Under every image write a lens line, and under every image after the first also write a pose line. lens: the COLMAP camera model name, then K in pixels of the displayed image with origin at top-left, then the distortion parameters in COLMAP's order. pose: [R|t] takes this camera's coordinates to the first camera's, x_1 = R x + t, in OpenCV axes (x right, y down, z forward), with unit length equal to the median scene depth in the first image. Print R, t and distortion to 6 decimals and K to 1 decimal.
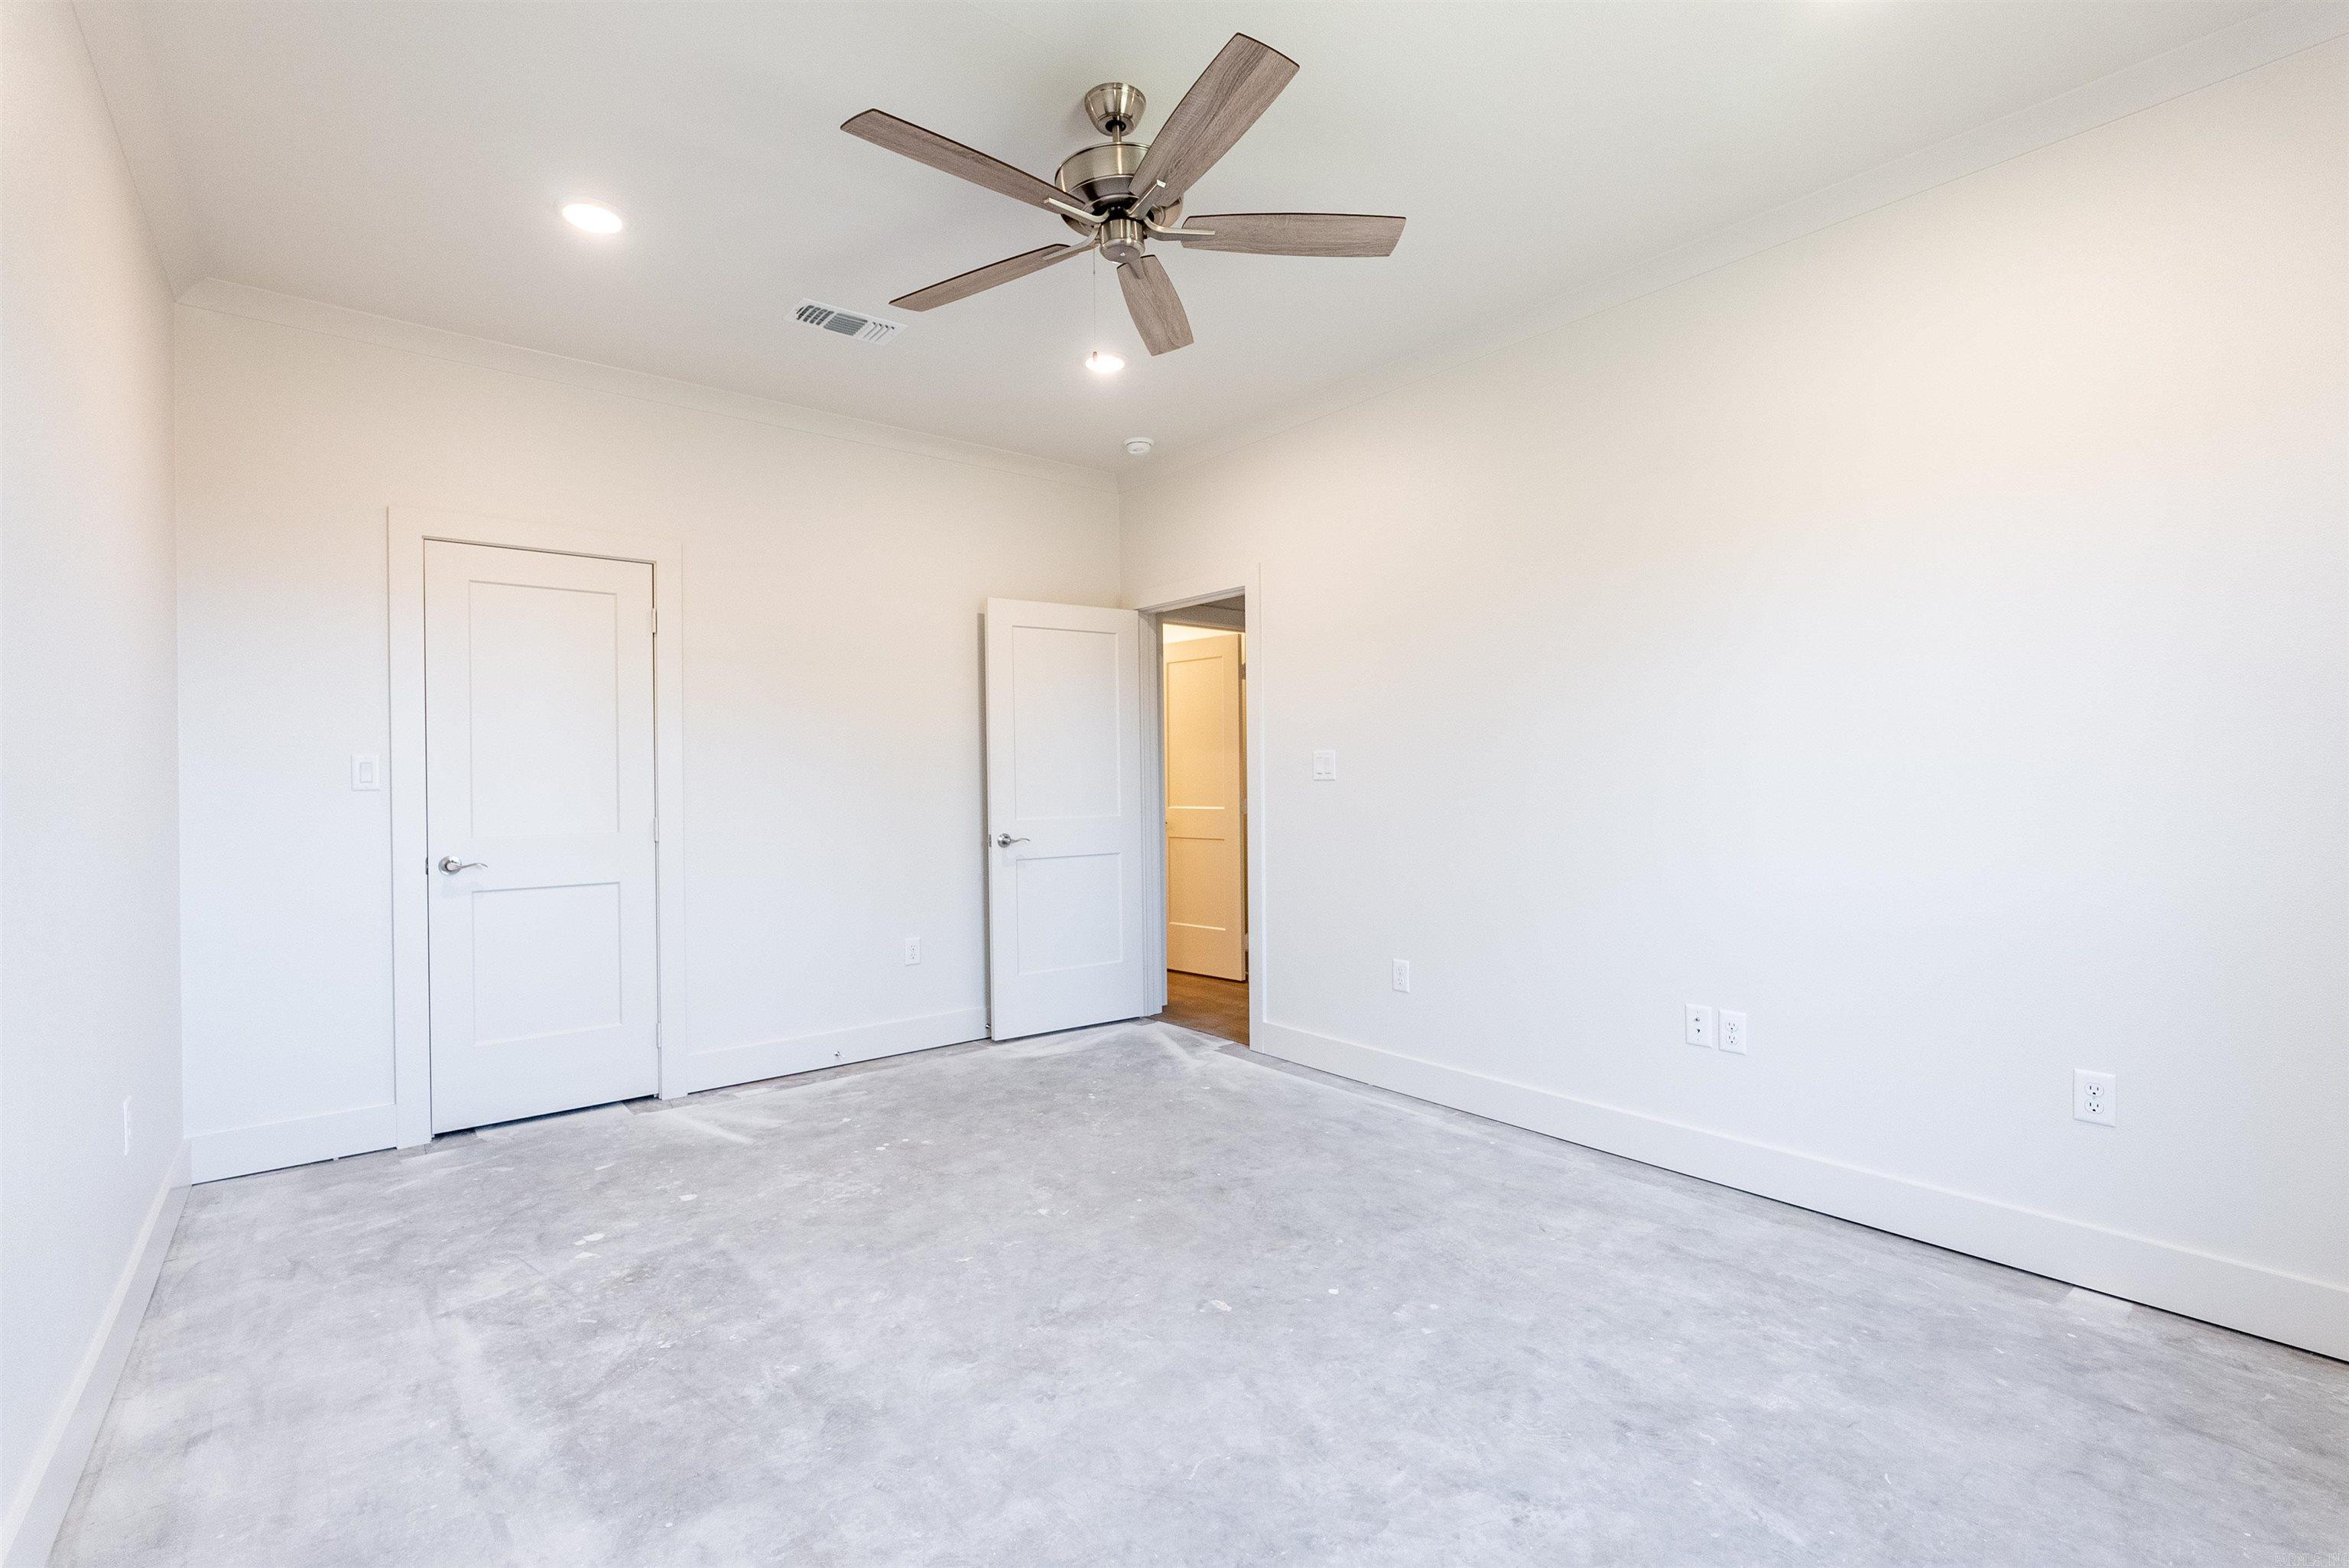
lens RADIAL K [[1036.6, 0, 1180.1], [0, 1036.6, 779.9], [0, 0, 1]] dist [-0.010432, 0.001450]
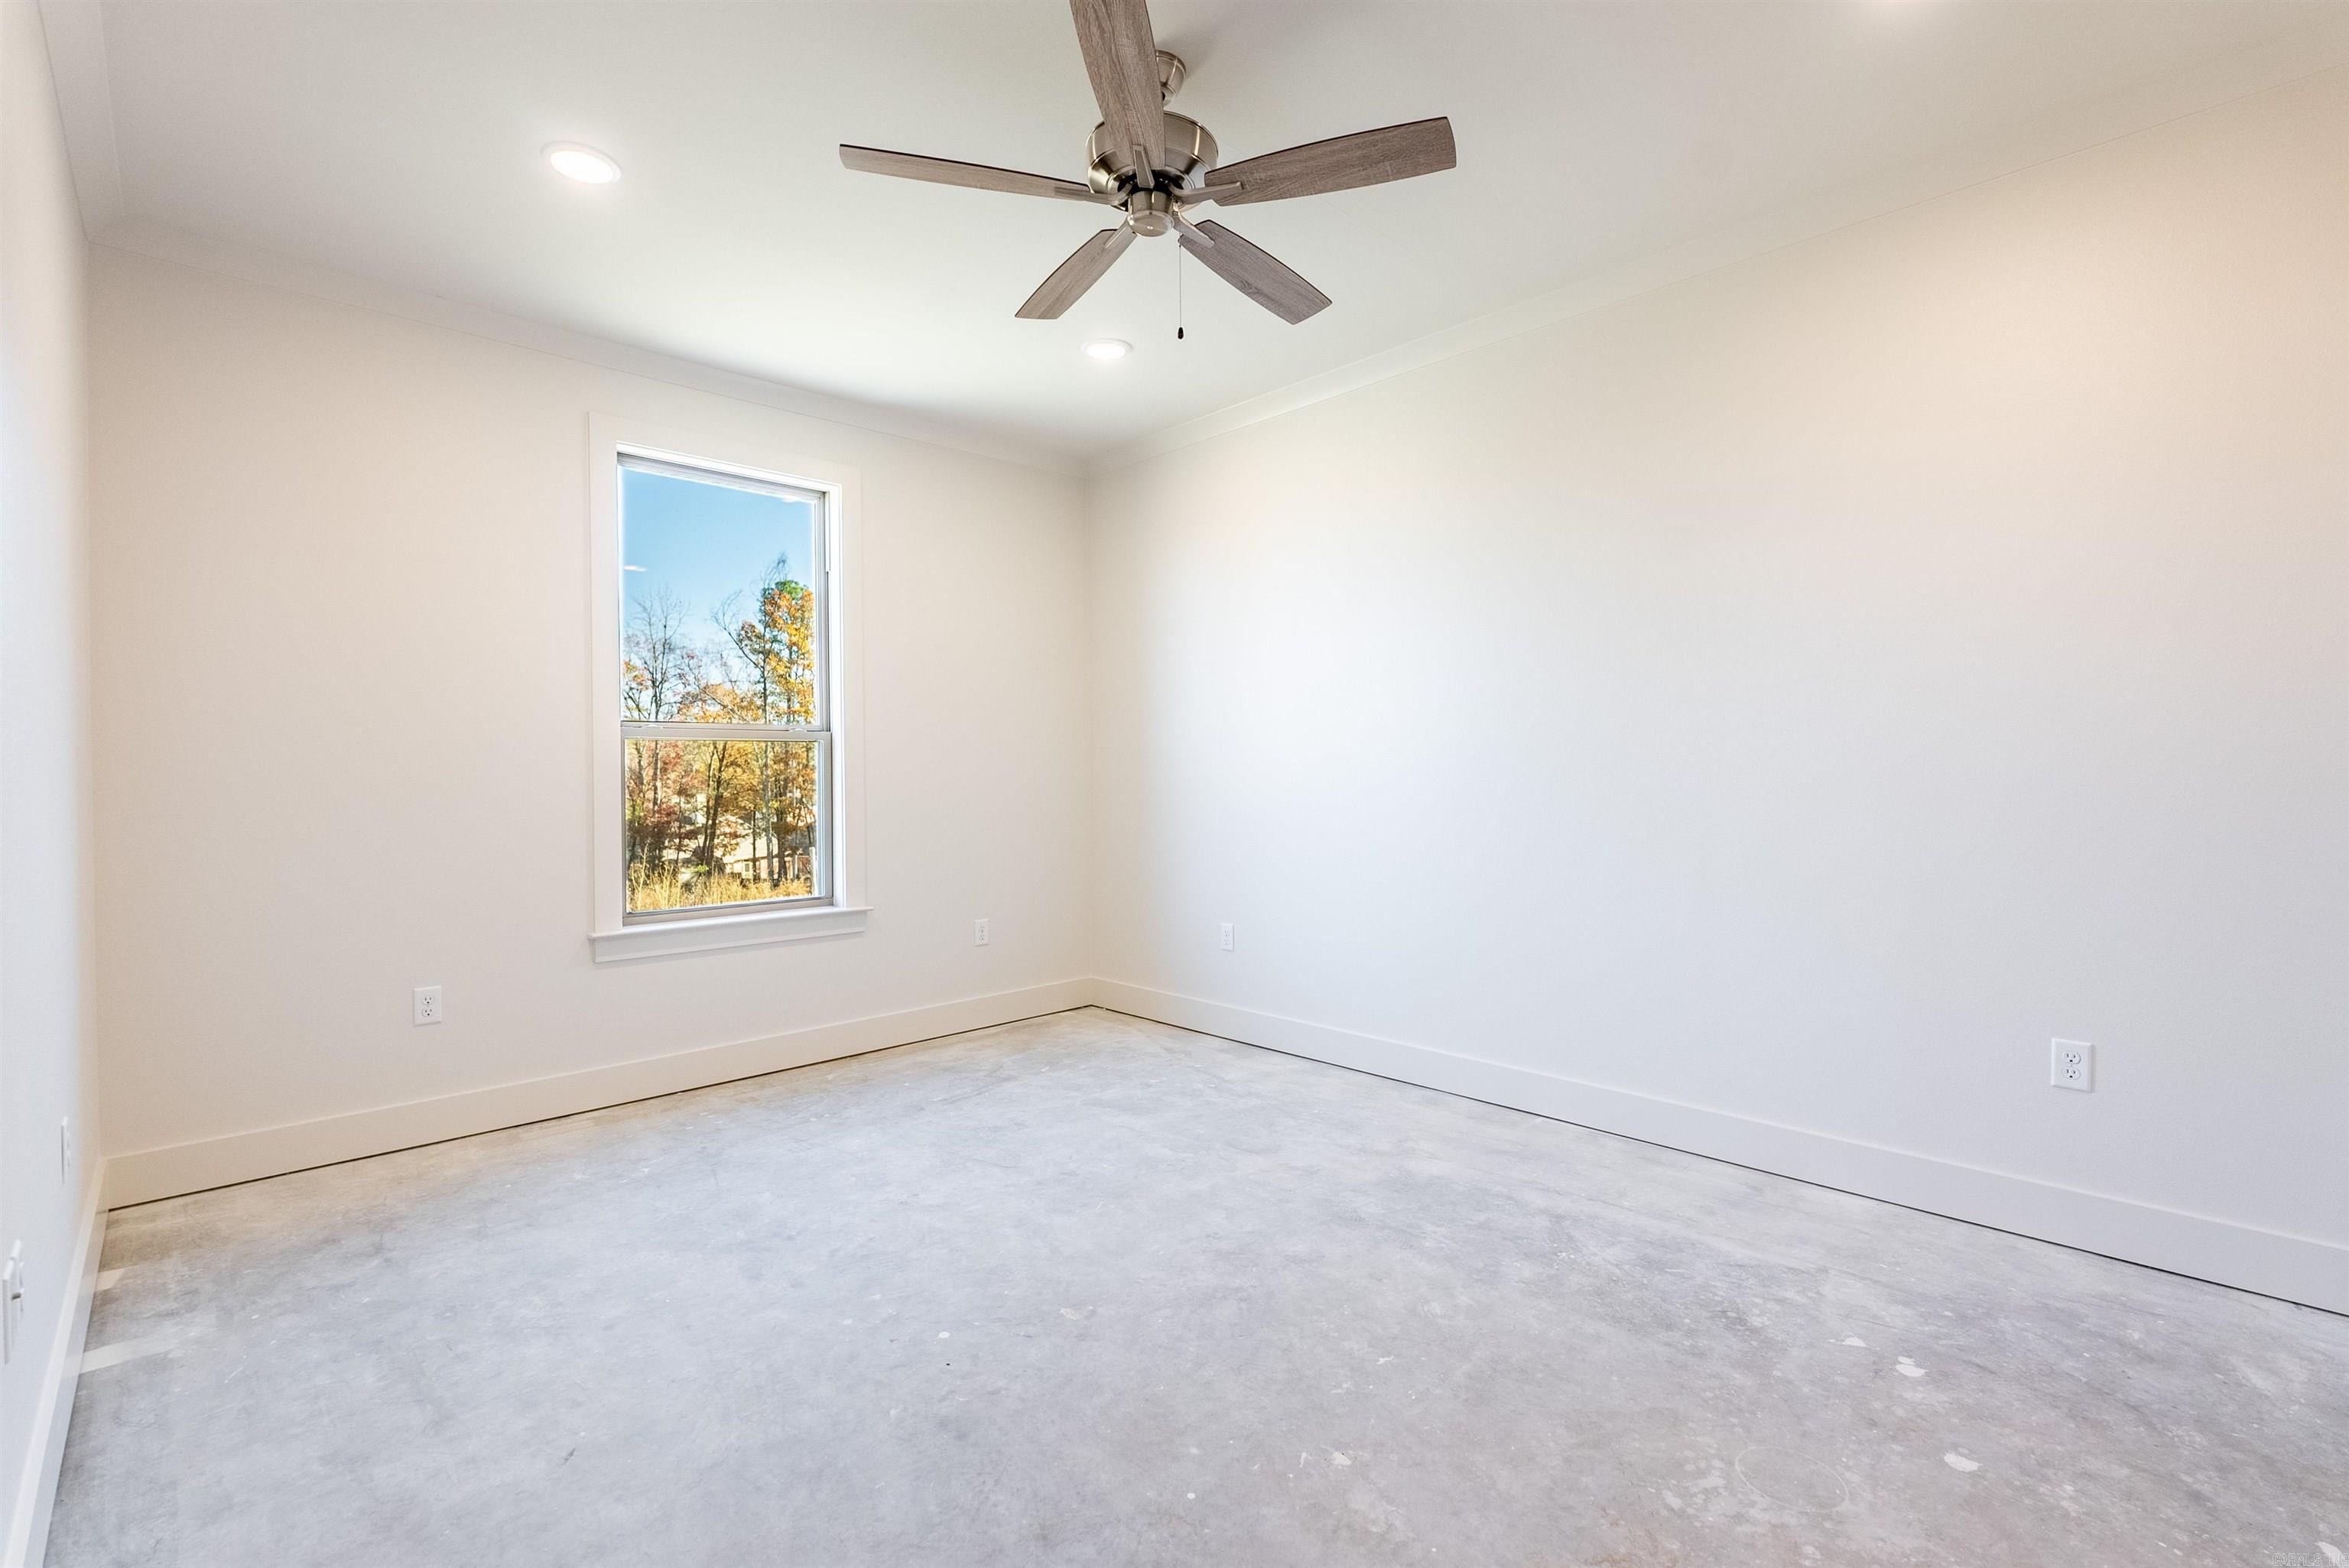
lens RADIAL K [[1036.6, 0, 1193.7], [0, 1036.6, 783.4], [0, 0, 1]] dist [-0.010432, 0.001450]
pose [[-0.995178, 0.019390, -0.096145, 0.008391], [0.018247, 0.999752, 0.012754, 0.003089], [0.096369, 0.010938, -0.995286, 1.948874]]
